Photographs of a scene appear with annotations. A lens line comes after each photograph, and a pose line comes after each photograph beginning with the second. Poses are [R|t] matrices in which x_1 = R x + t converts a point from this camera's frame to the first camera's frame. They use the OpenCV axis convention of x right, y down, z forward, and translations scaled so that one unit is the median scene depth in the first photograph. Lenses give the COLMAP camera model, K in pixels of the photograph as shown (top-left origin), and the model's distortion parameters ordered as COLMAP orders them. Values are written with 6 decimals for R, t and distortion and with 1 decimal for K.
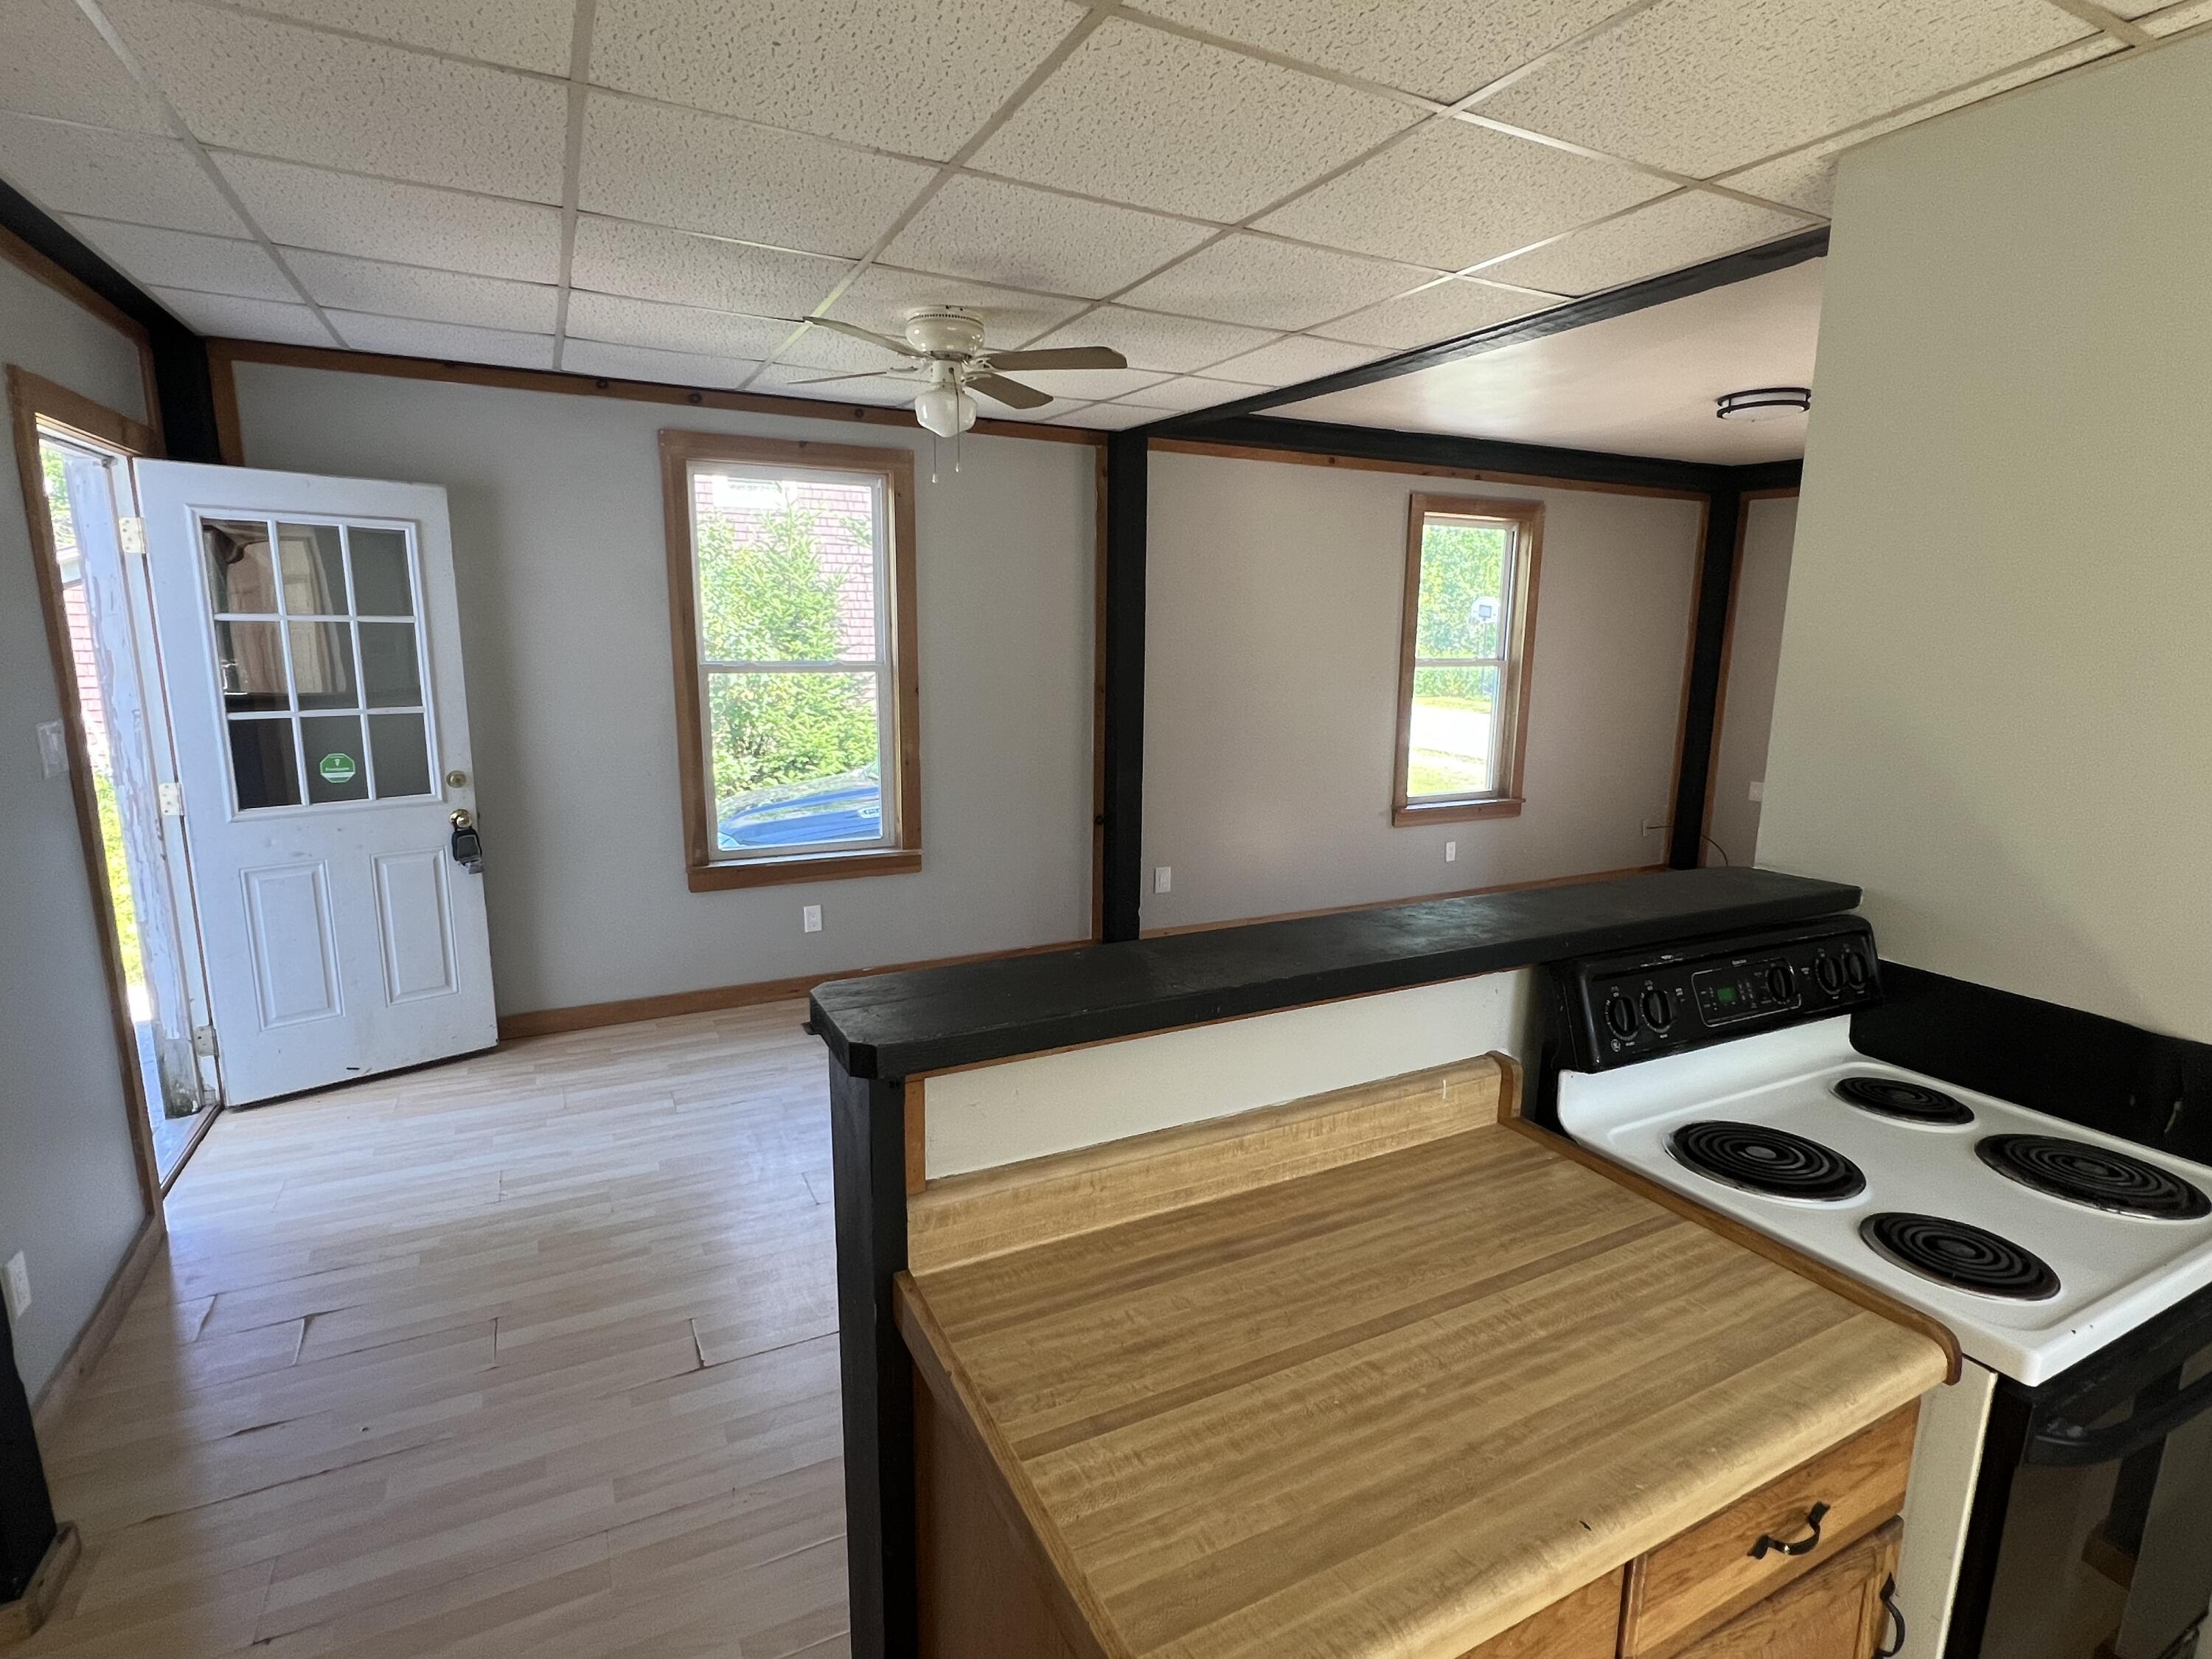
lens RADIAL K [[1101.0, 0, 1108.8], [0, 1101.0, 838.2], [0, 0, 1]] dist [-0.001537, -0.000929]
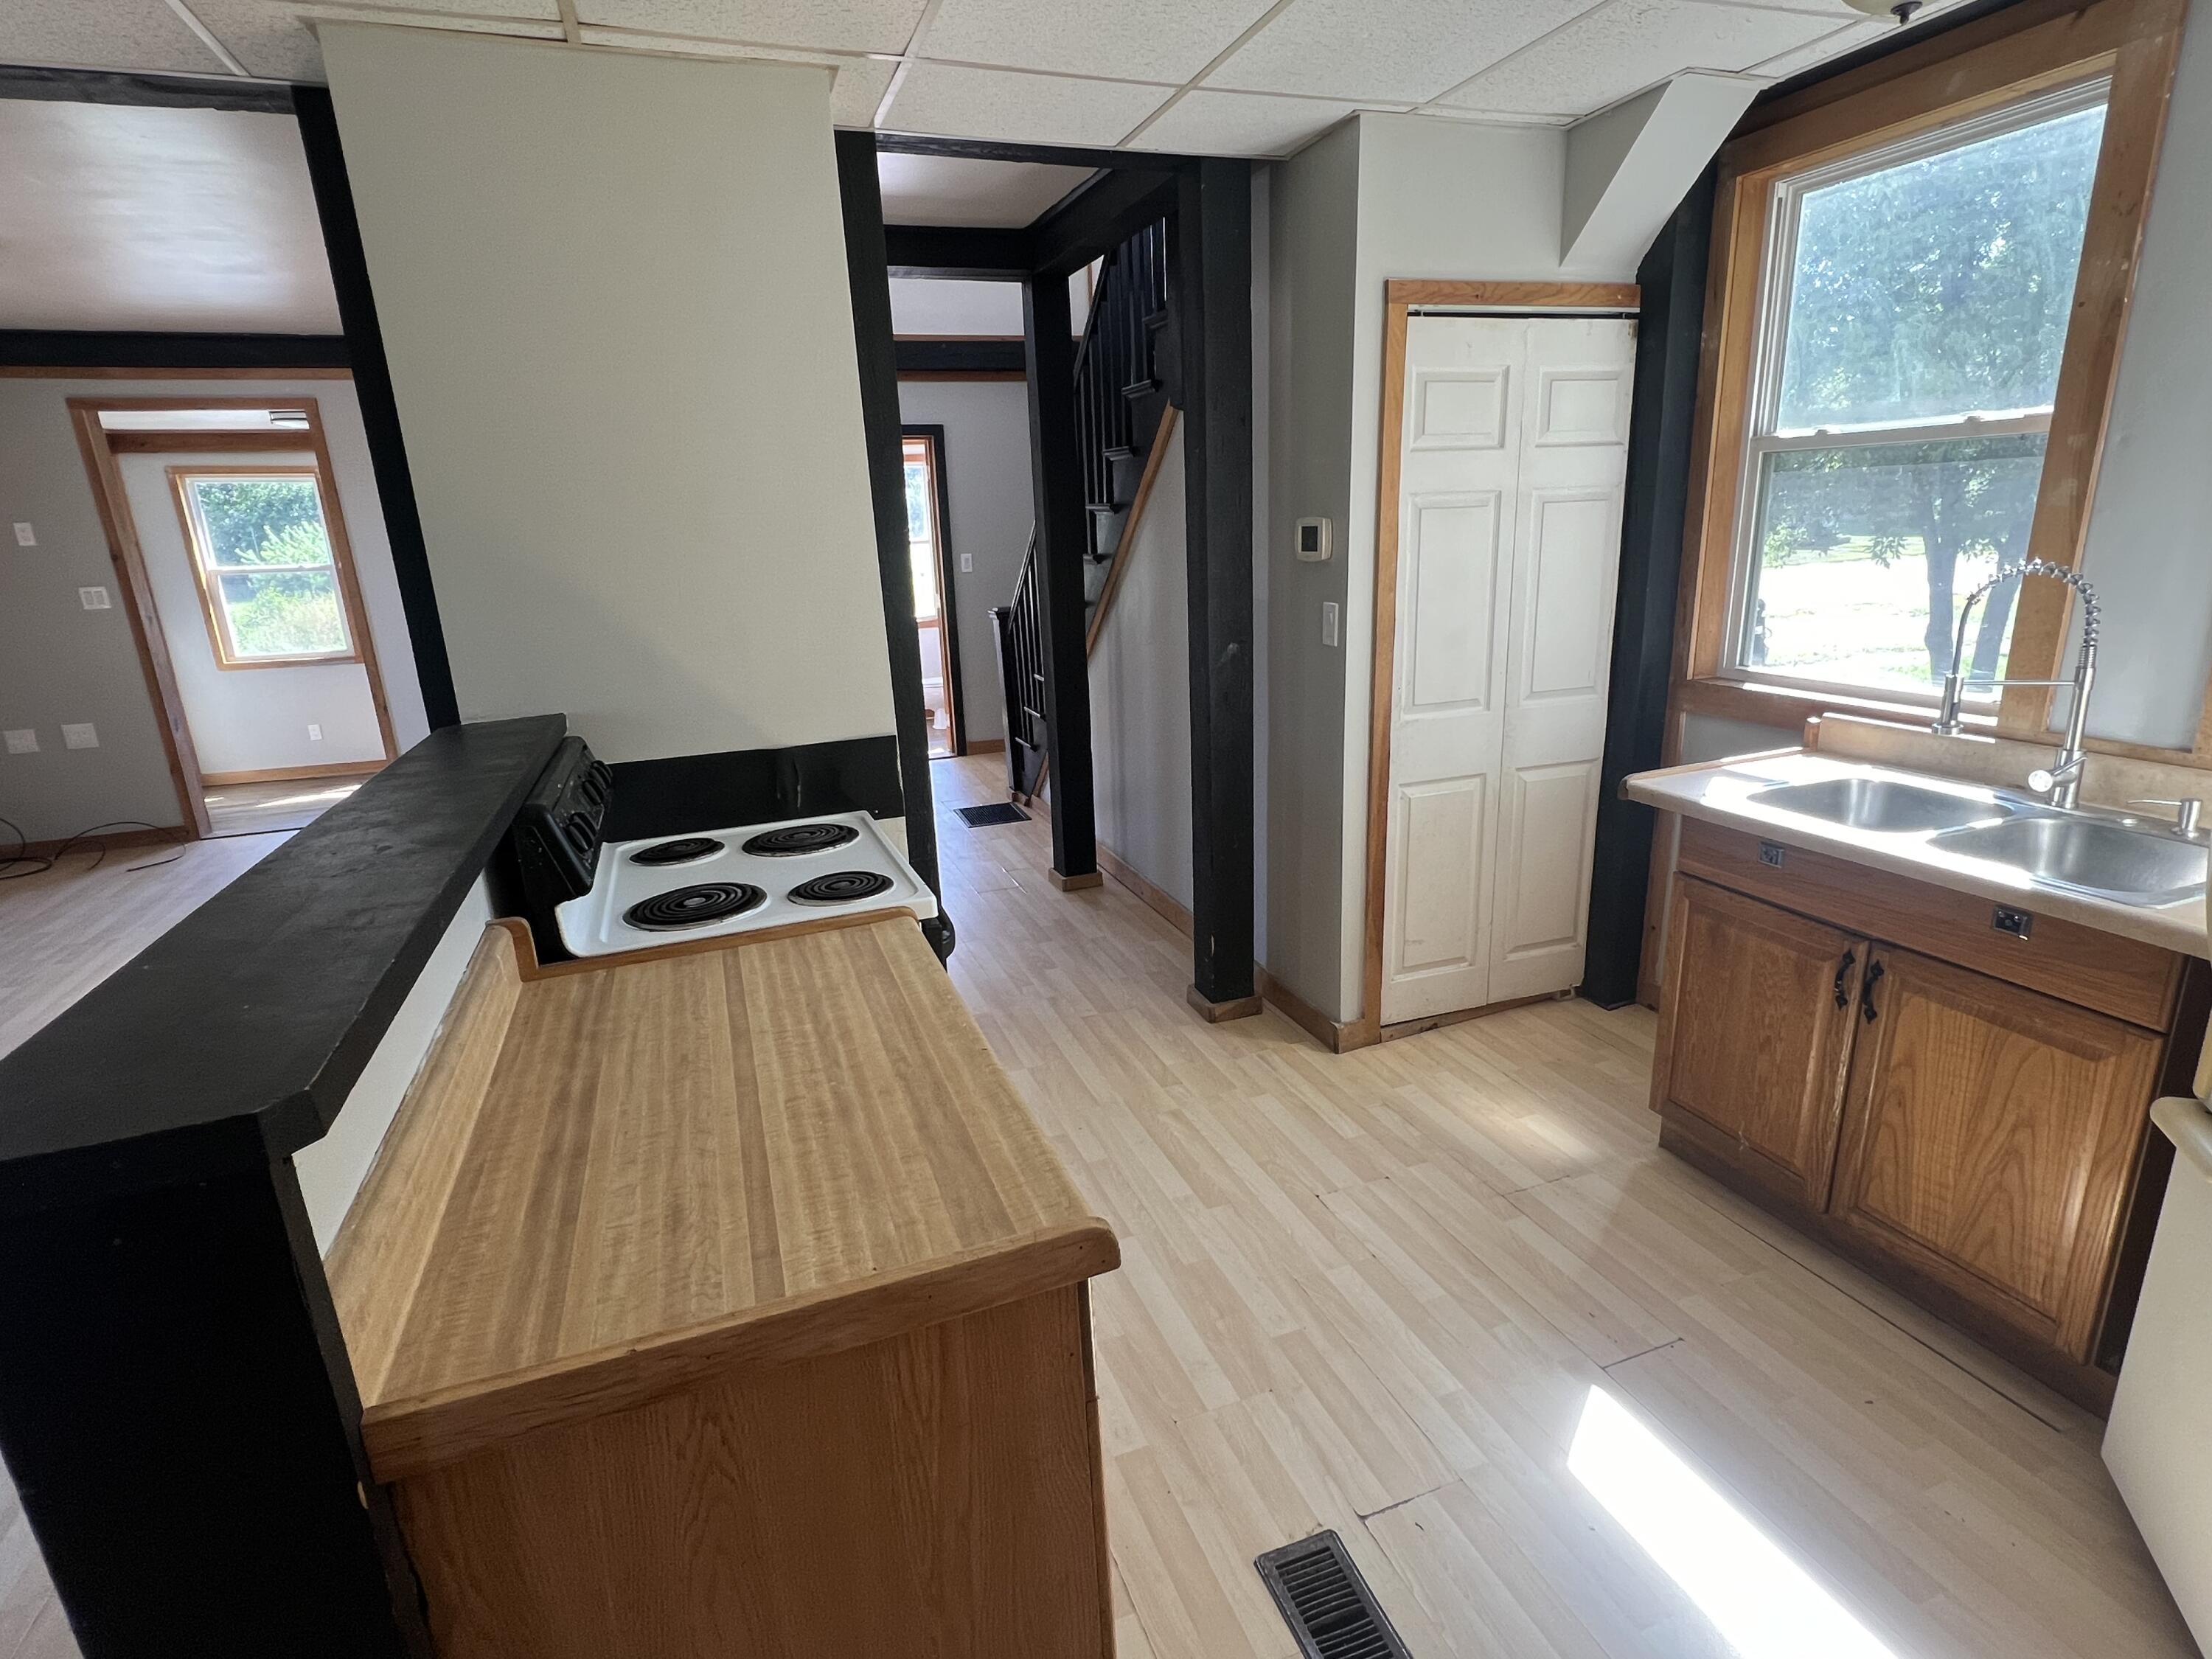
lens RADIAL K [[1101.0, 0, 1106.7], [0, 1101.0, 839.0], [0, 0, 1]] dist [-0.001537, -0.000929]
pose [[0.109349, -0.291085, 0.950427, -0.694081], [0.231321, 0.937361, 0.260469, -0.004409], [-0.966713, 0.191372, 0.169833, 0.396773]]
